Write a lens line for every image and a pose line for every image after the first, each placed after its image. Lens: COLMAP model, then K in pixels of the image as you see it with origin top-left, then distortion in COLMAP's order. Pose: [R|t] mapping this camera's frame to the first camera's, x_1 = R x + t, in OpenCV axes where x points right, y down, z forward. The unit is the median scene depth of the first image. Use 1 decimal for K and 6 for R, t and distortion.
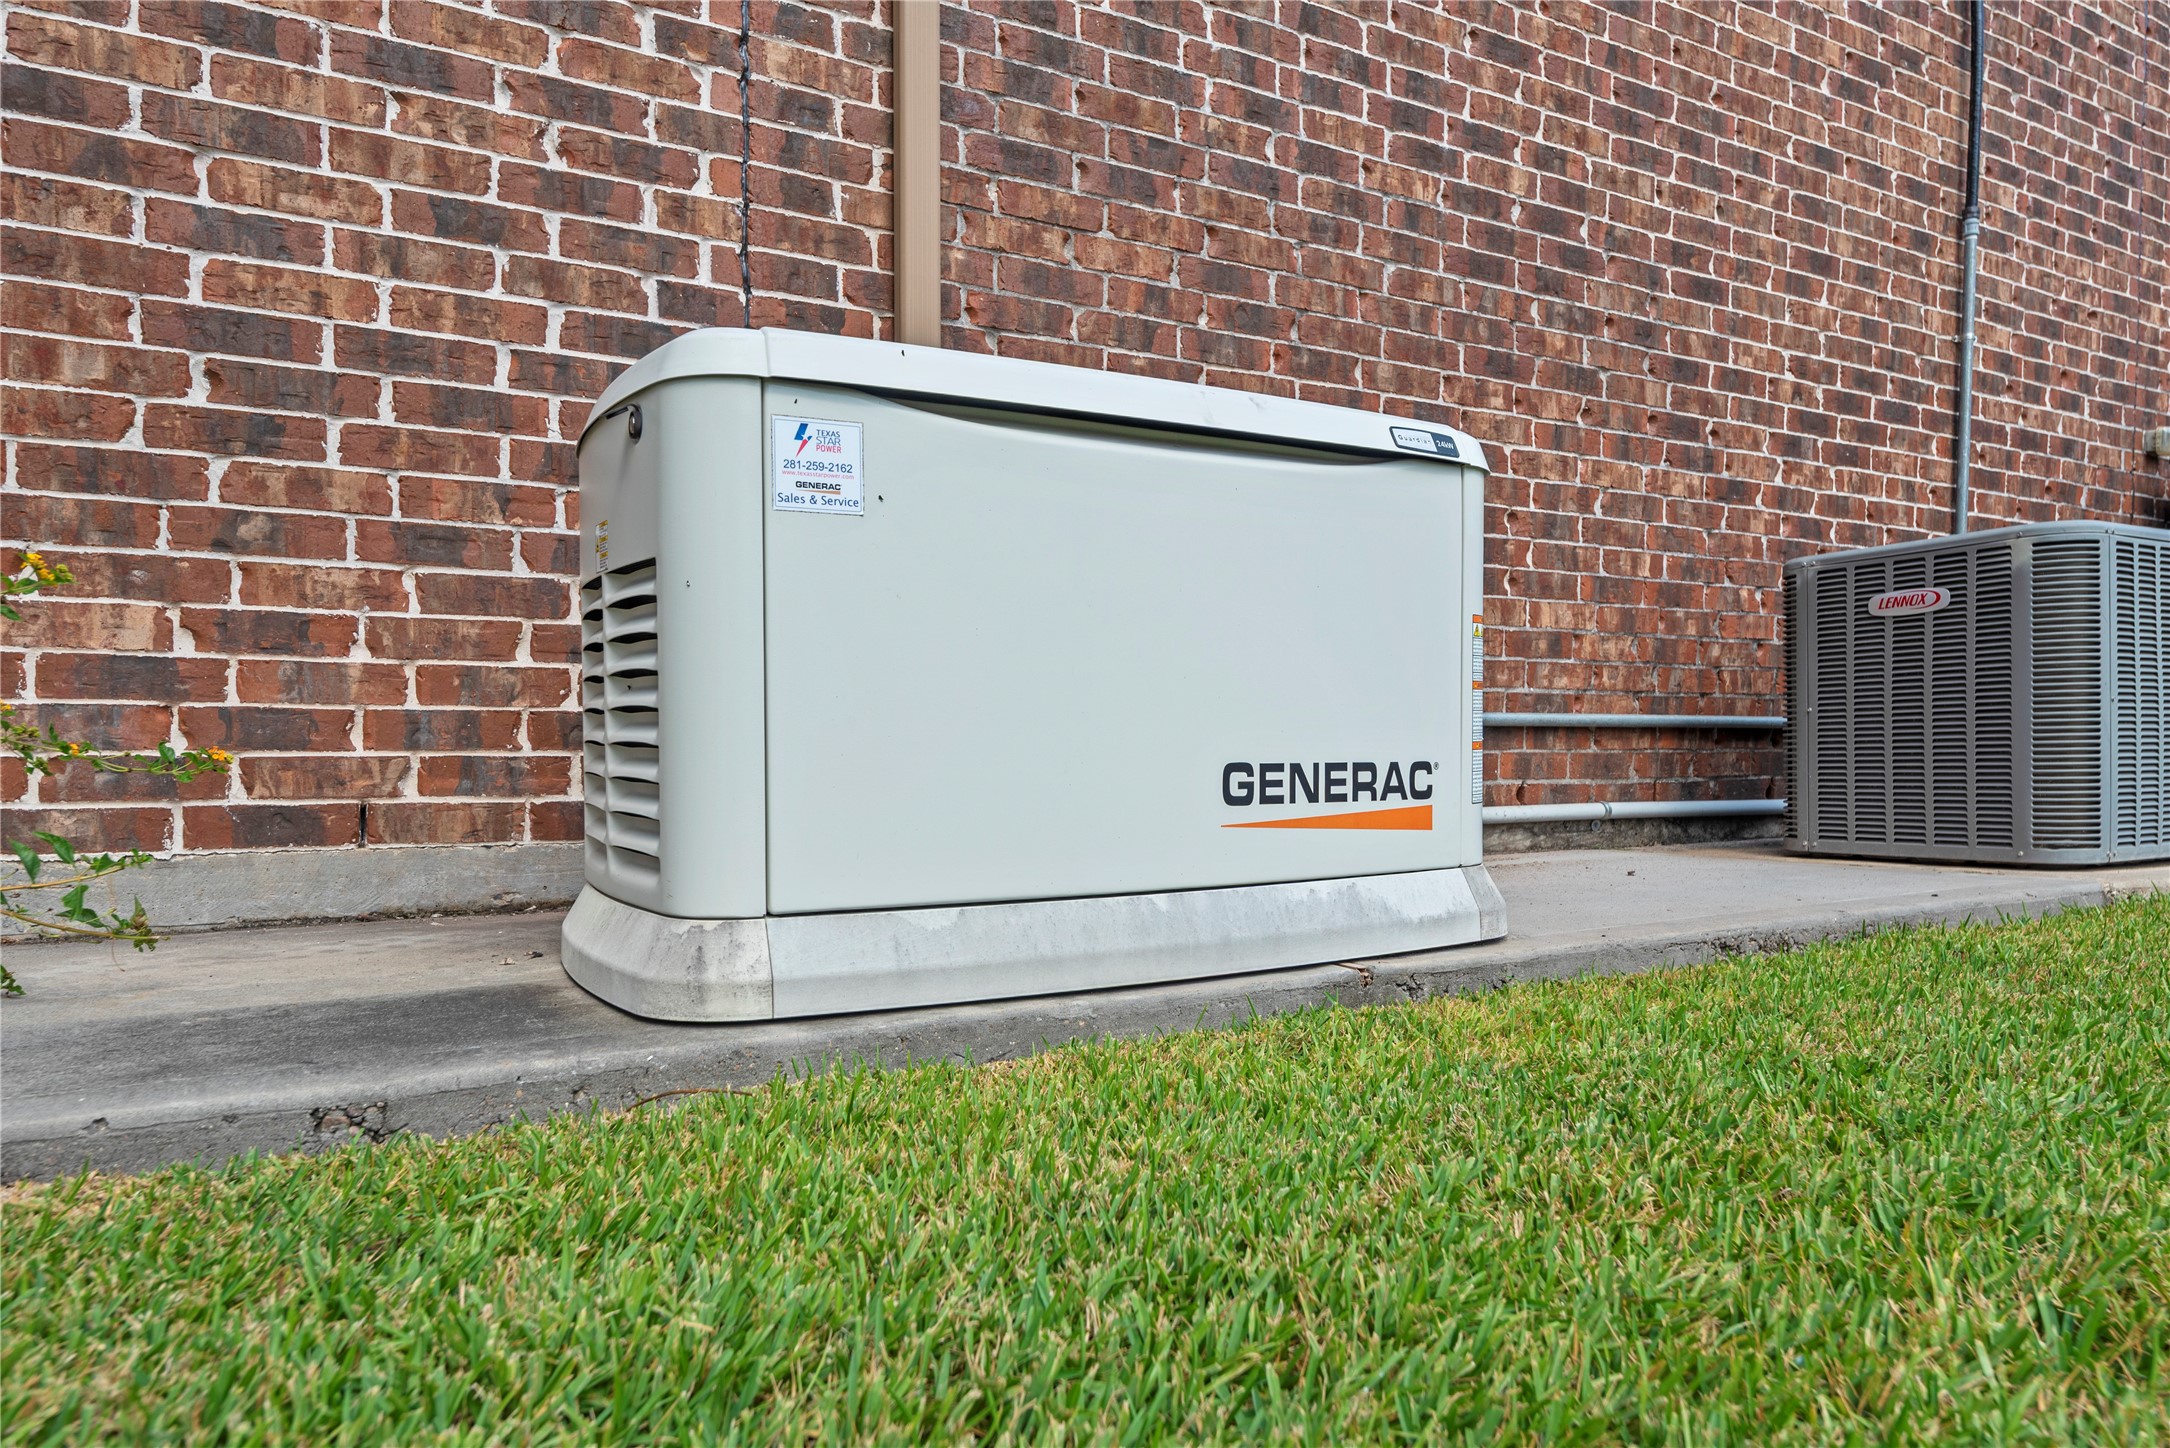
lens RADIAL K [[1474.0, 0, 1084.9], [0, 1474.0, 730.0], [0, 0, 1]] dist [0.008952, 0.003483]
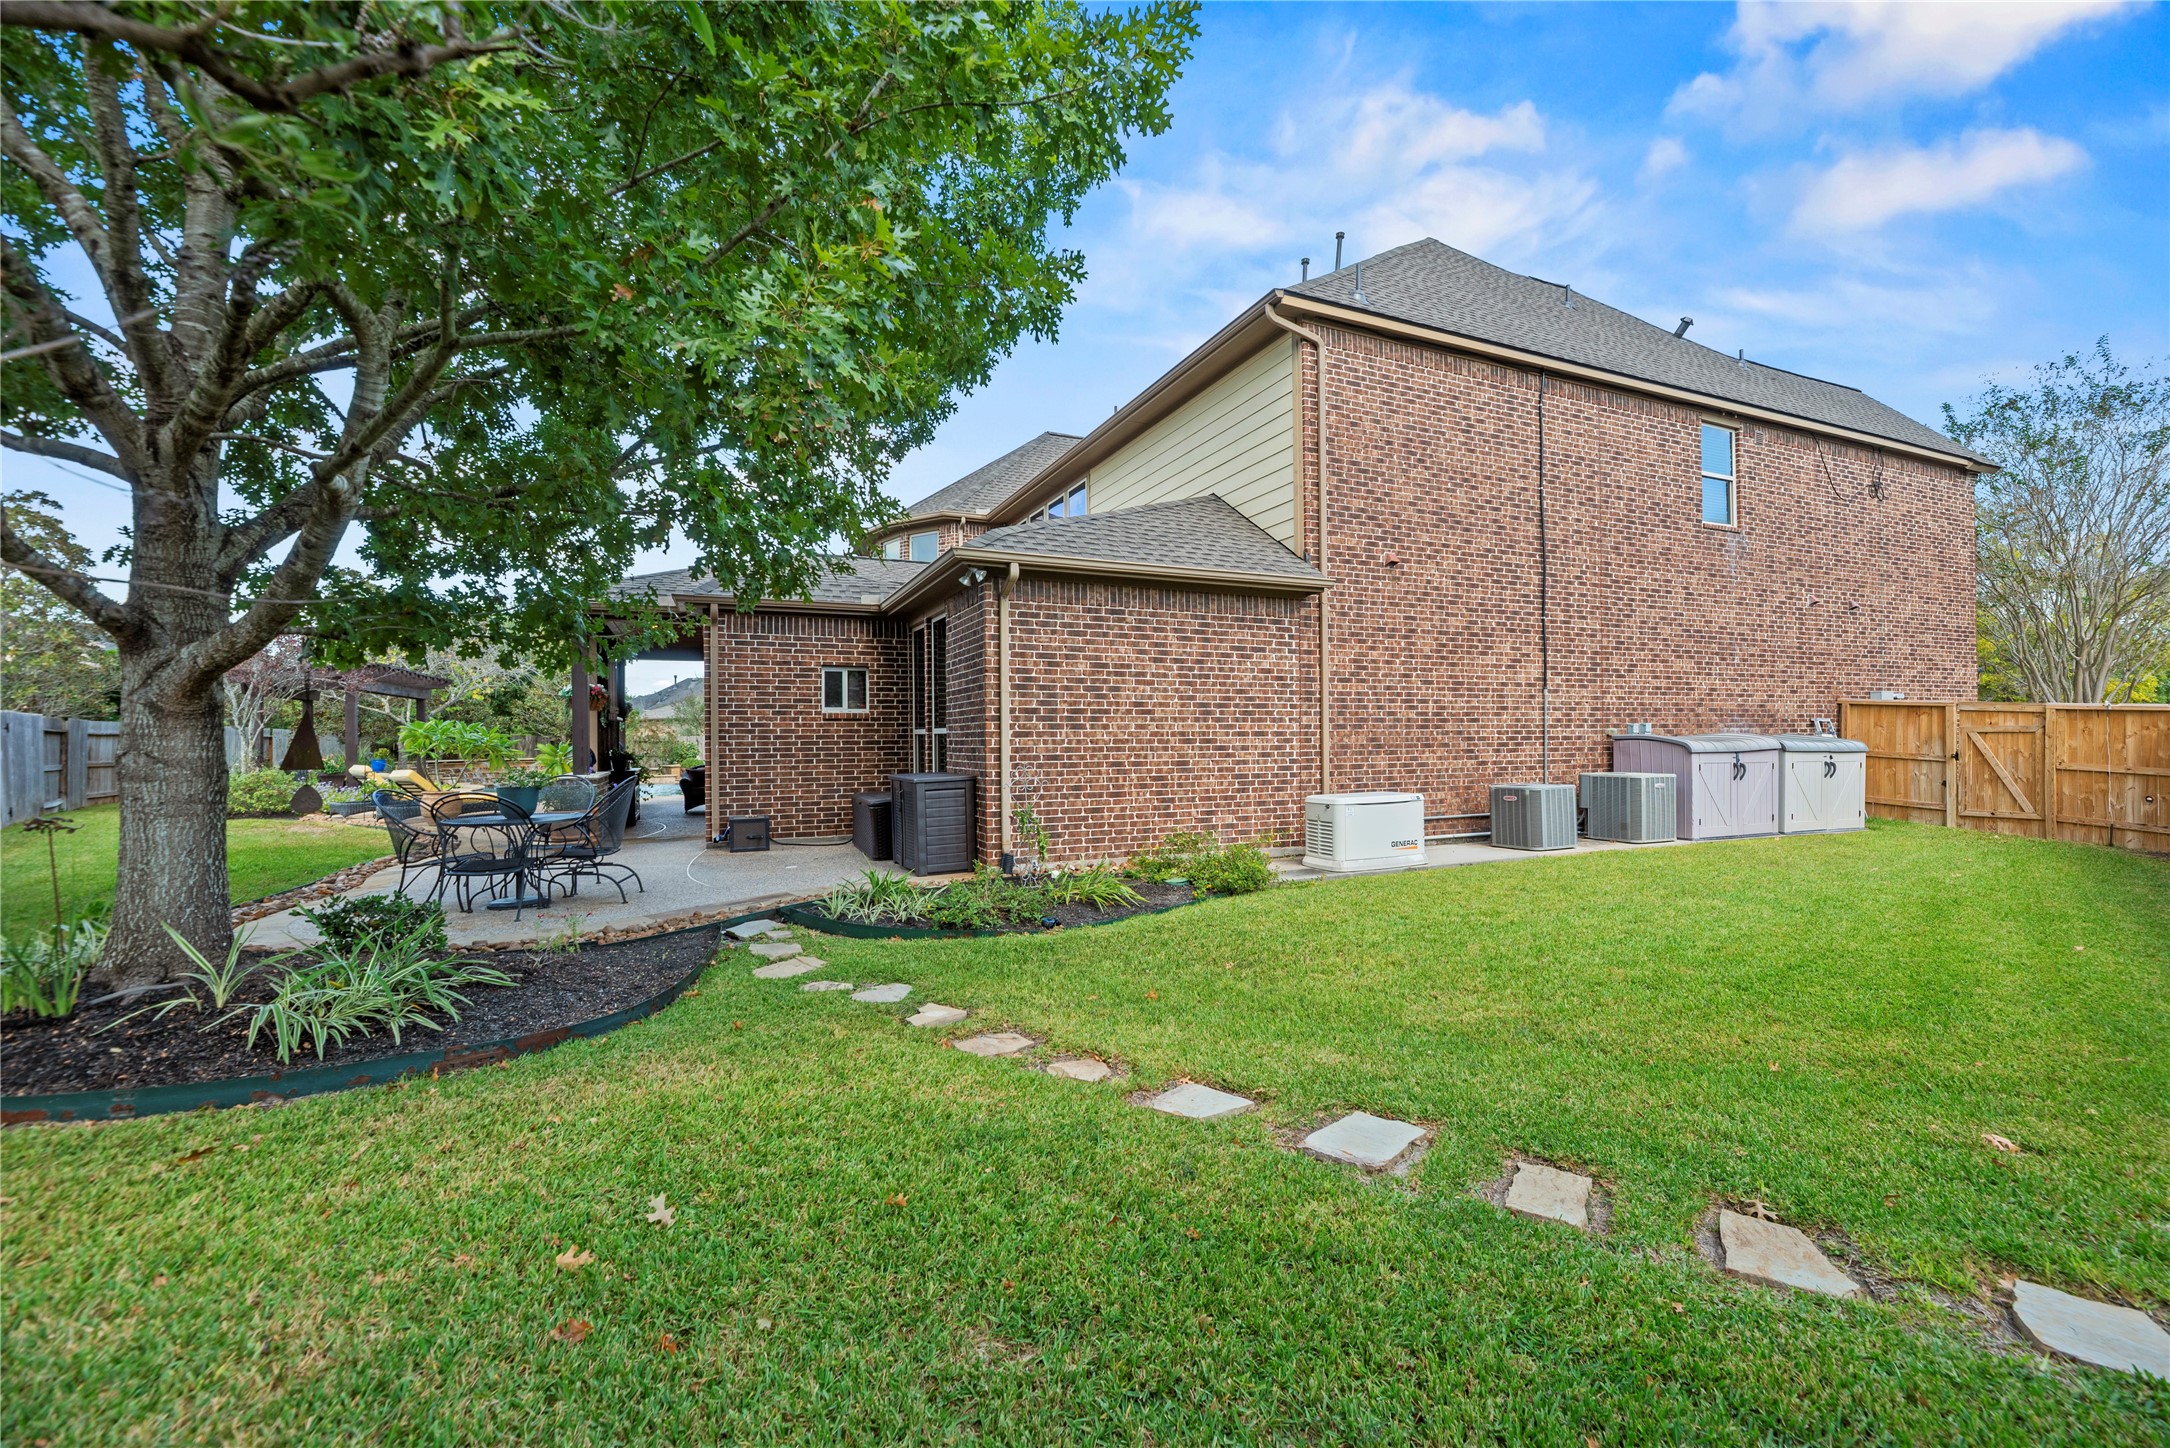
lens RADIAL K [[893.2, 0, 1091.9], [0, 893.2, 722.6], [0, 0, 1]] dist [0.000380, 0.000412]
pose [[0.995202, -0.012179, -0.097078, -0.715648], [0.010370, 0.999763, -0.019116, -0.373041], [0.097288, 0.018017, 0.995093, -2.736979]]
